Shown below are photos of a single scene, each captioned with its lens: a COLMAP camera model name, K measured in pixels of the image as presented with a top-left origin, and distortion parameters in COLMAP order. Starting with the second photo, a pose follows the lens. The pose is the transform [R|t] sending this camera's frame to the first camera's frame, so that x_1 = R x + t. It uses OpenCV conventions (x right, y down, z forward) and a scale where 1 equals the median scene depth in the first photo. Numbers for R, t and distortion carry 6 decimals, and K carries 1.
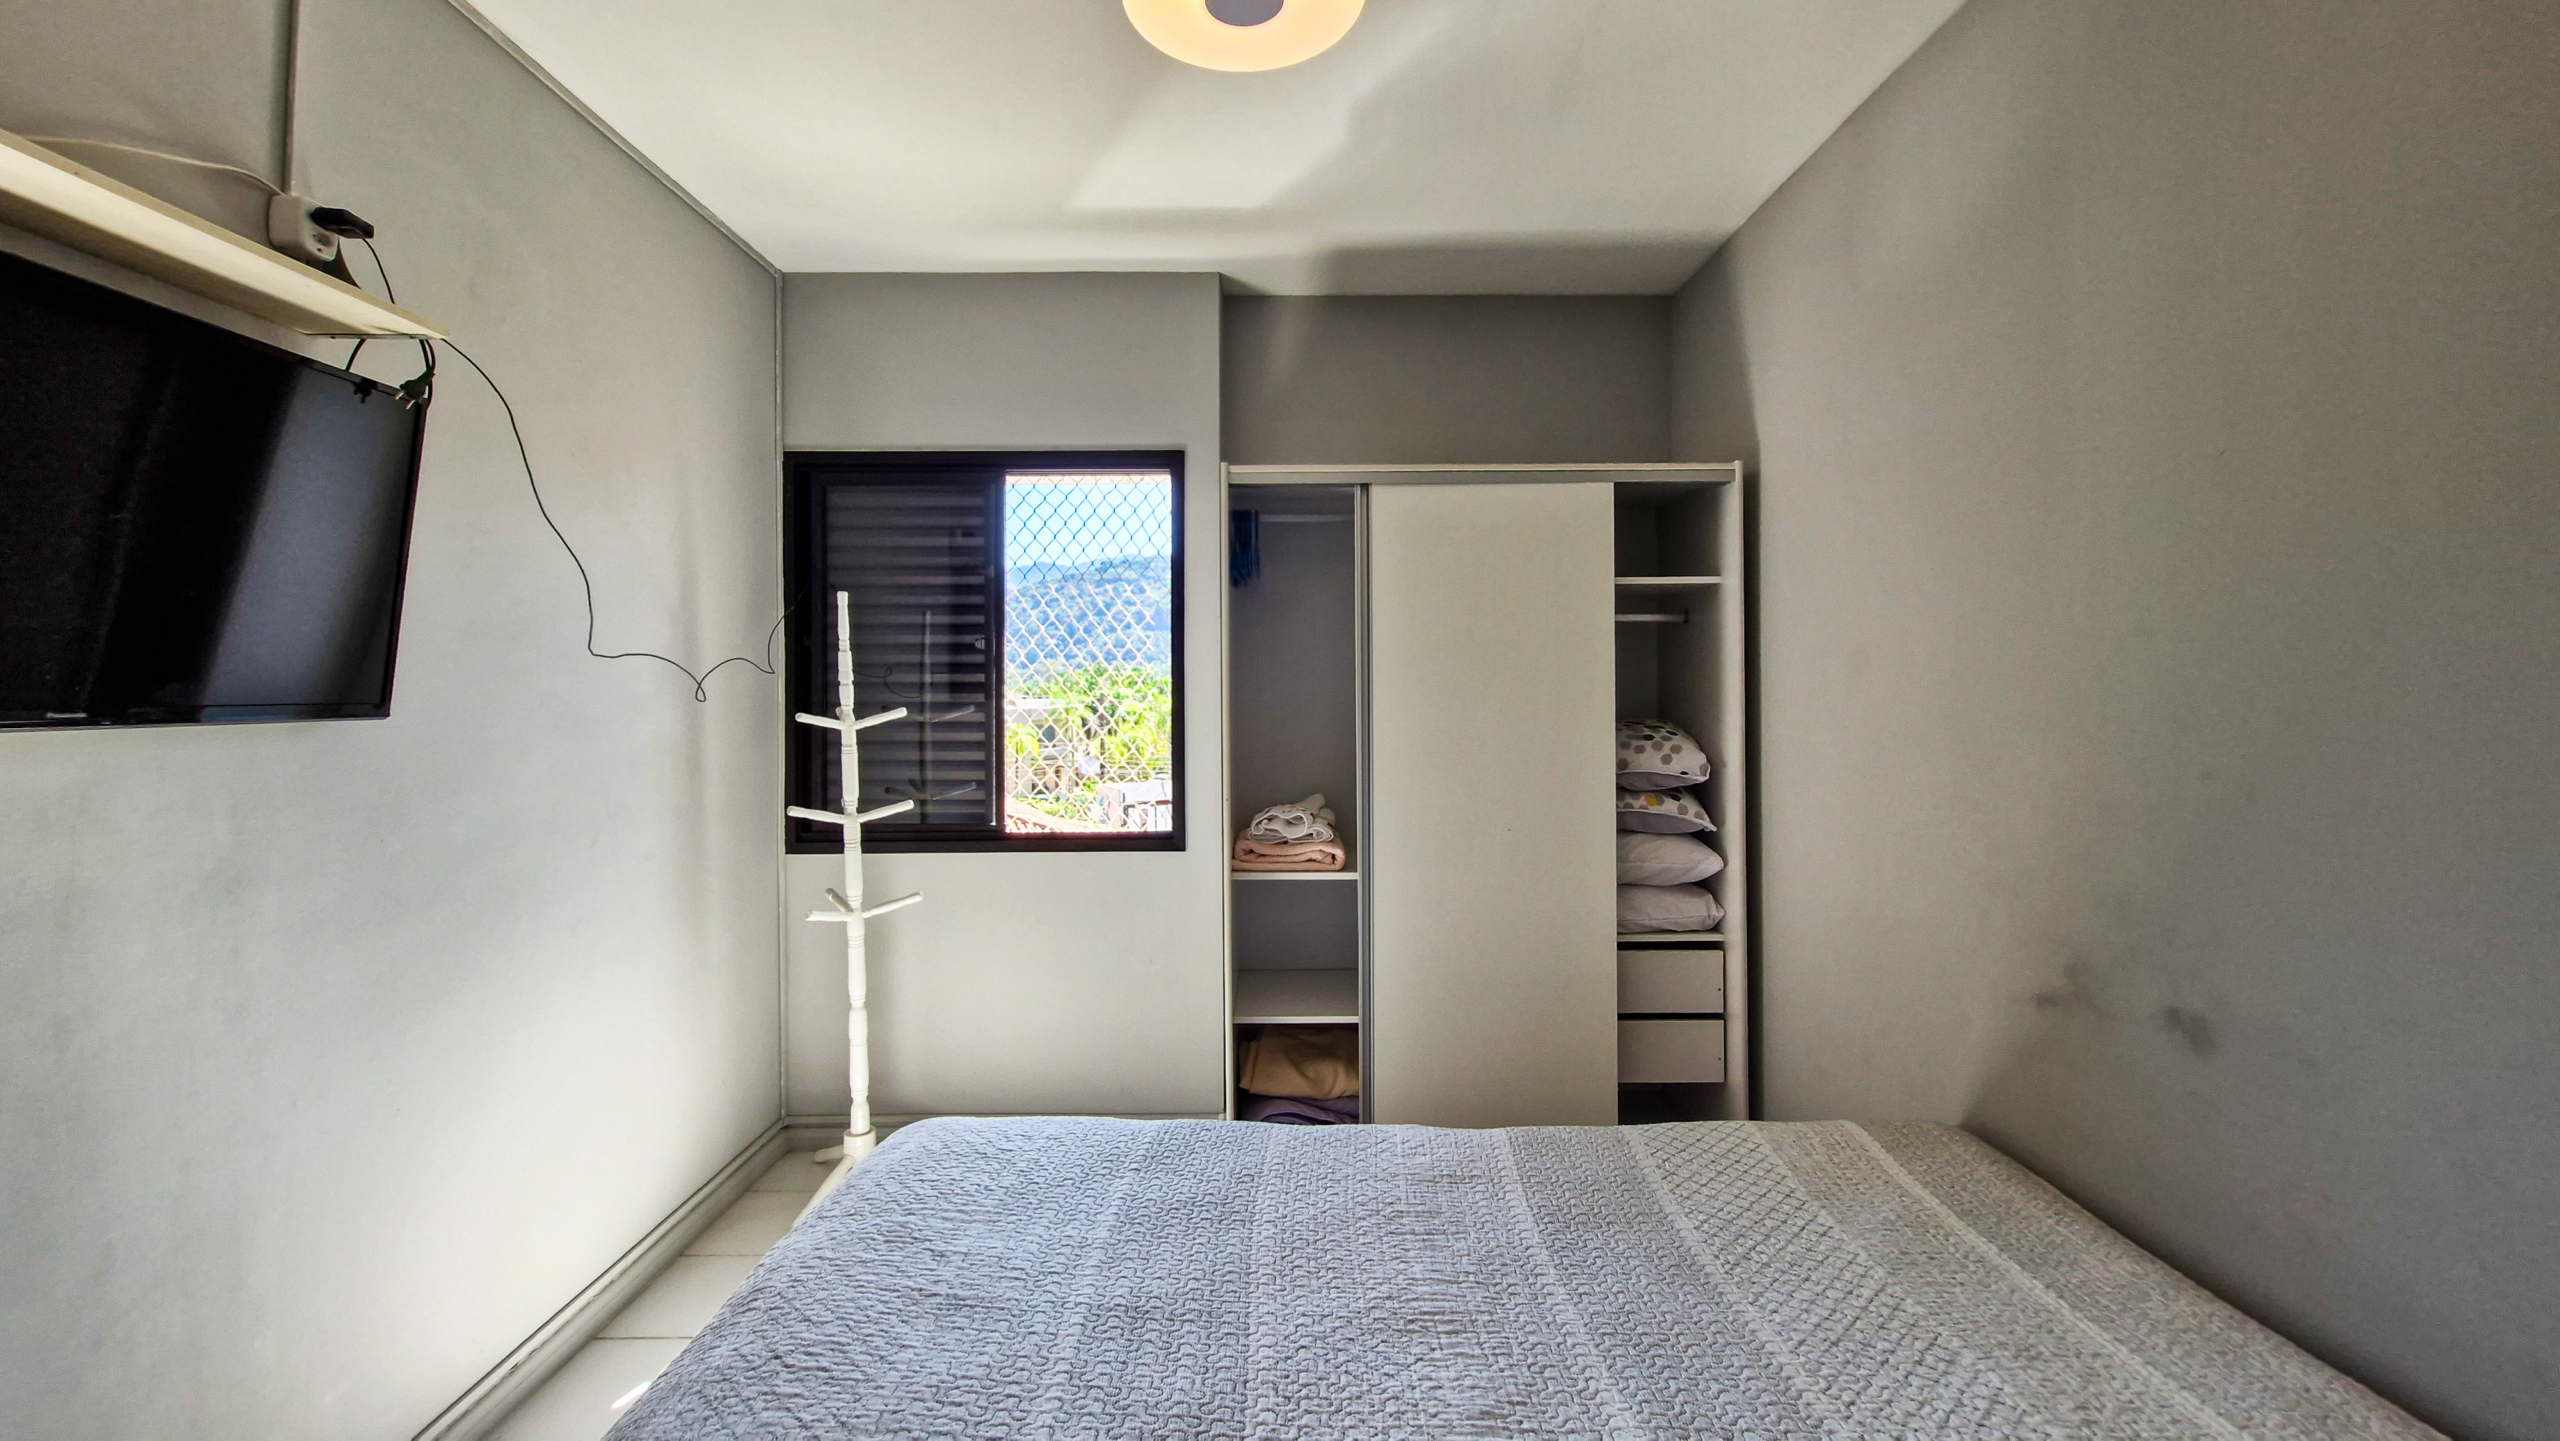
lens RADIAL K [[1010.0, 0, 1281.0], [0, 1010.0, 694.1], [0, 0, 1]] dist [0.000300, 0.000320]
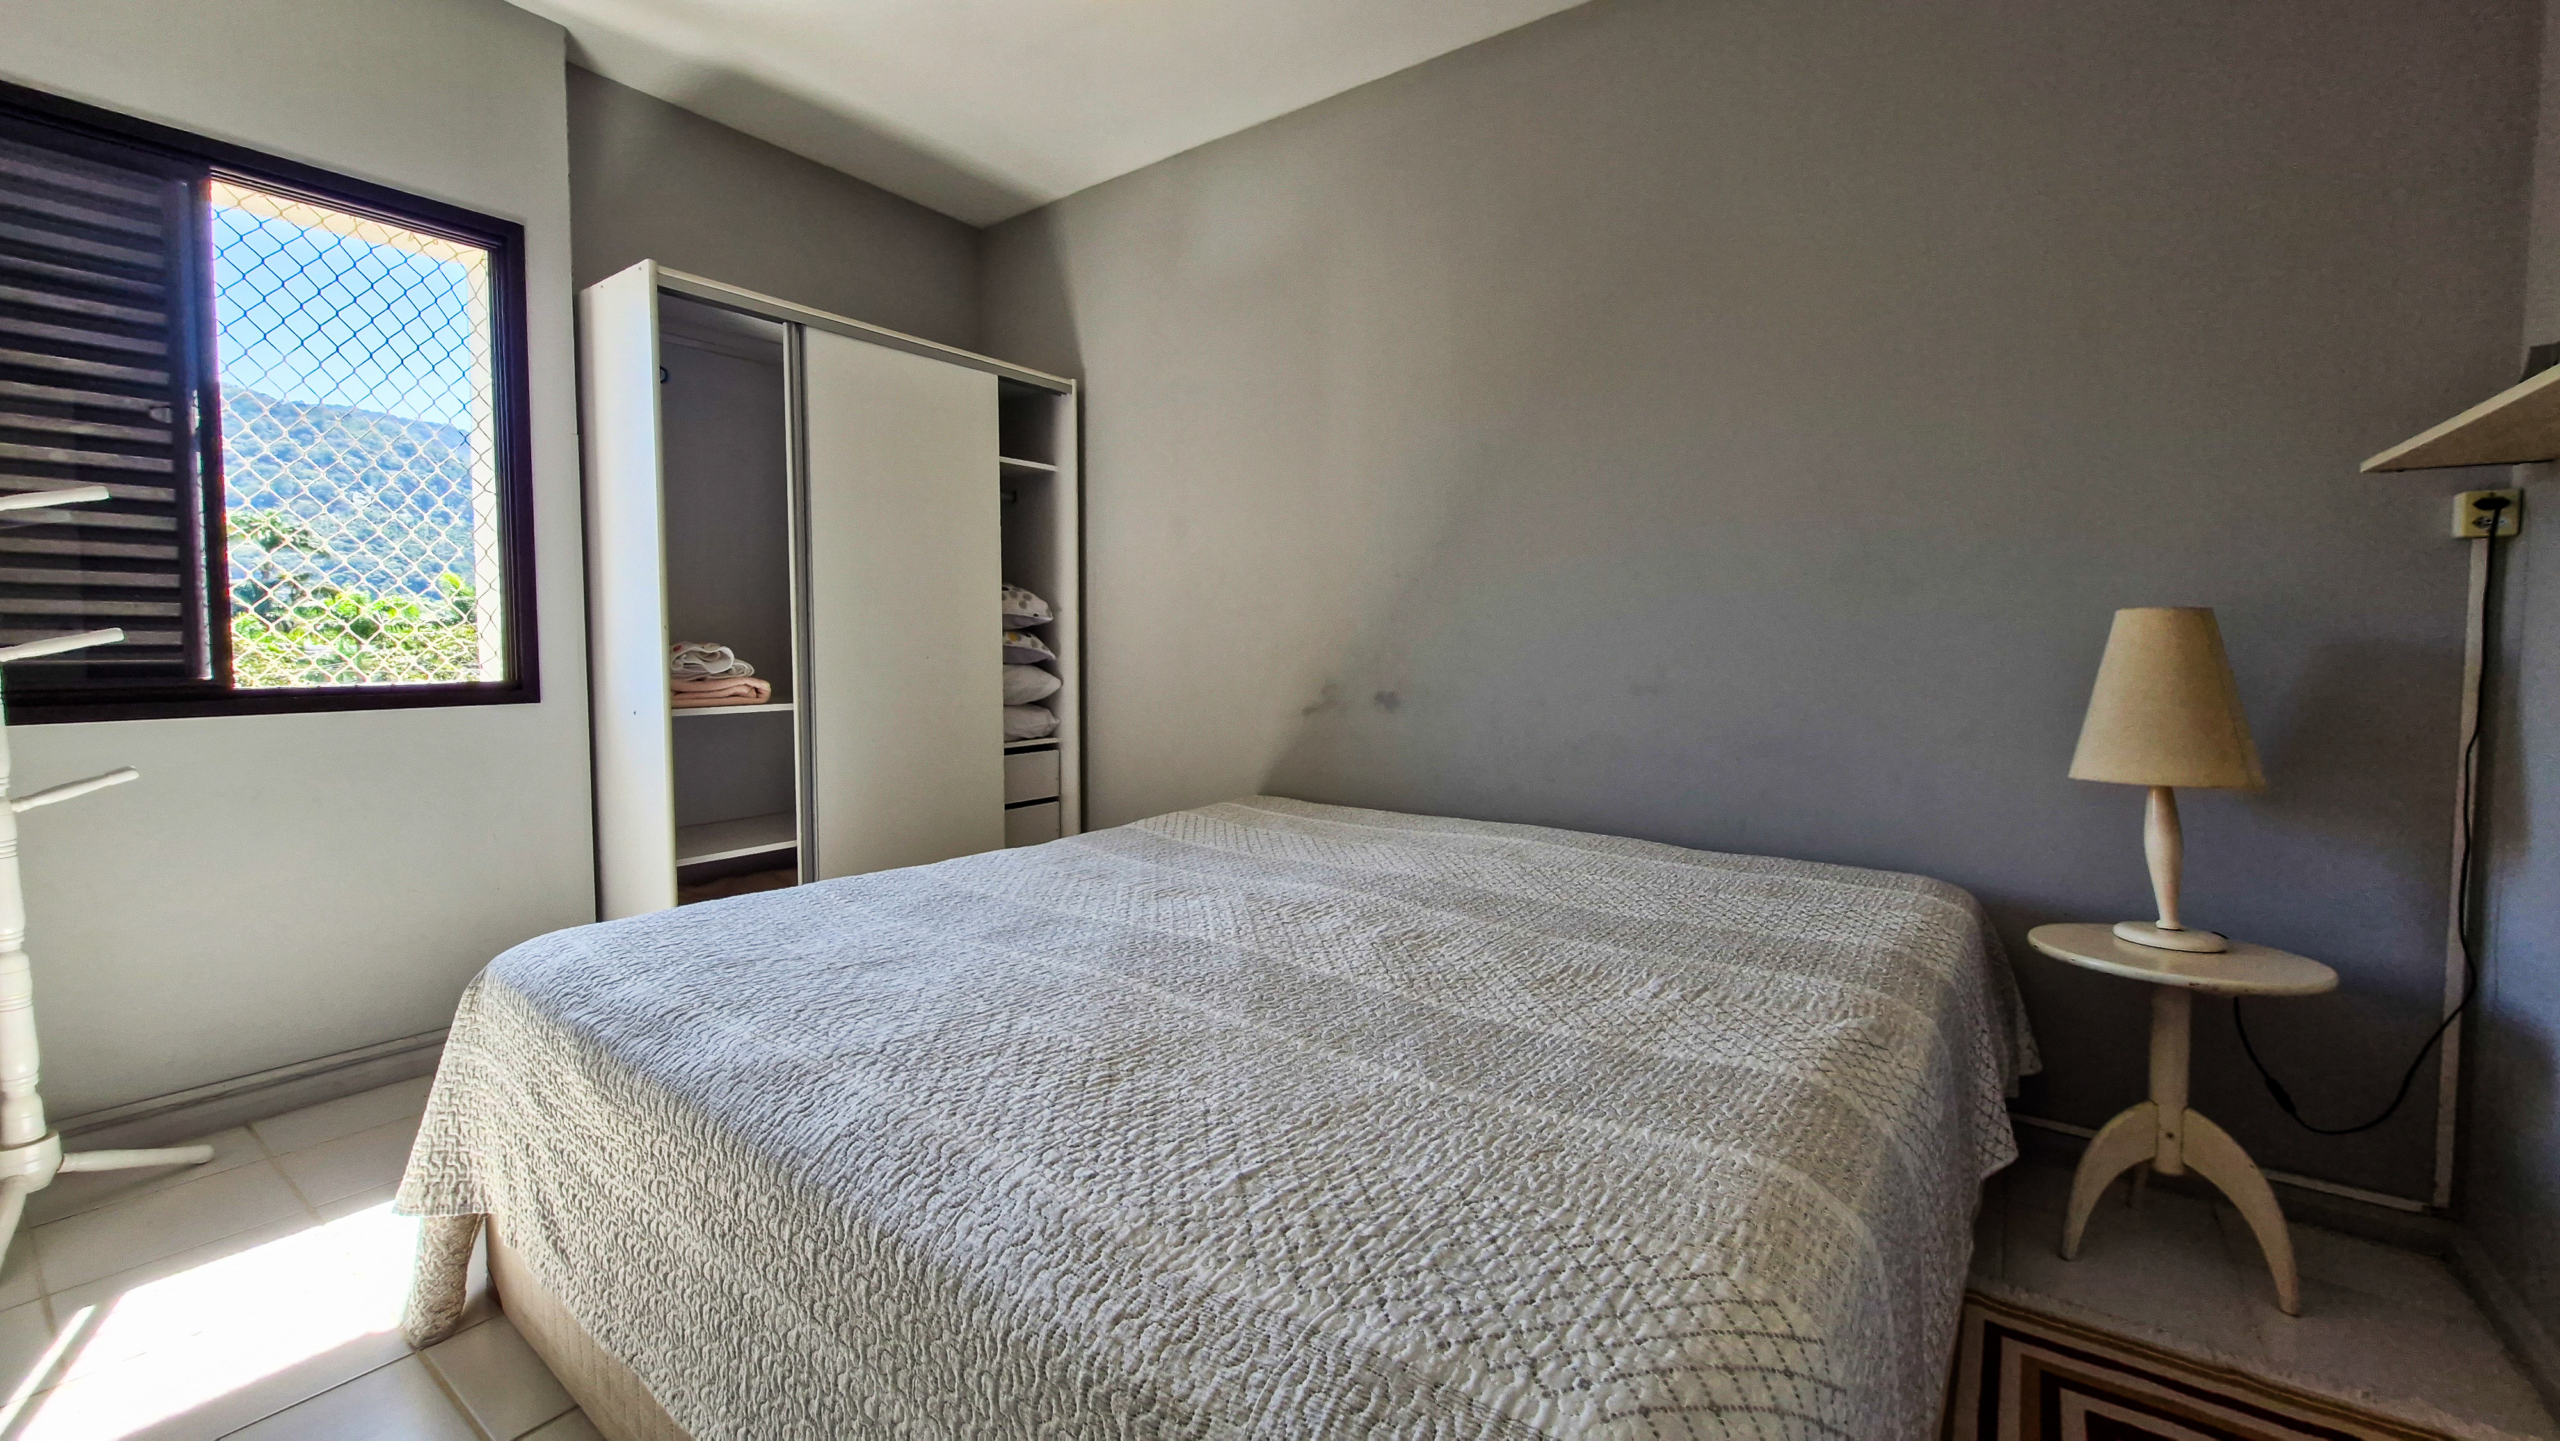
lens RADIAL K [[1010.0, 0, 1281.0], [0, 1010.0, 694.1], [0, 0, 1]] dist [0.000300, 0.000320]
pose [[0.588692, -0.036588, 0.807529, -0.461516], [-0.004448, 0.998813, 0.048497, 0.114618], [-0.808345, -0.032142, 0.587831, -0.017774]]
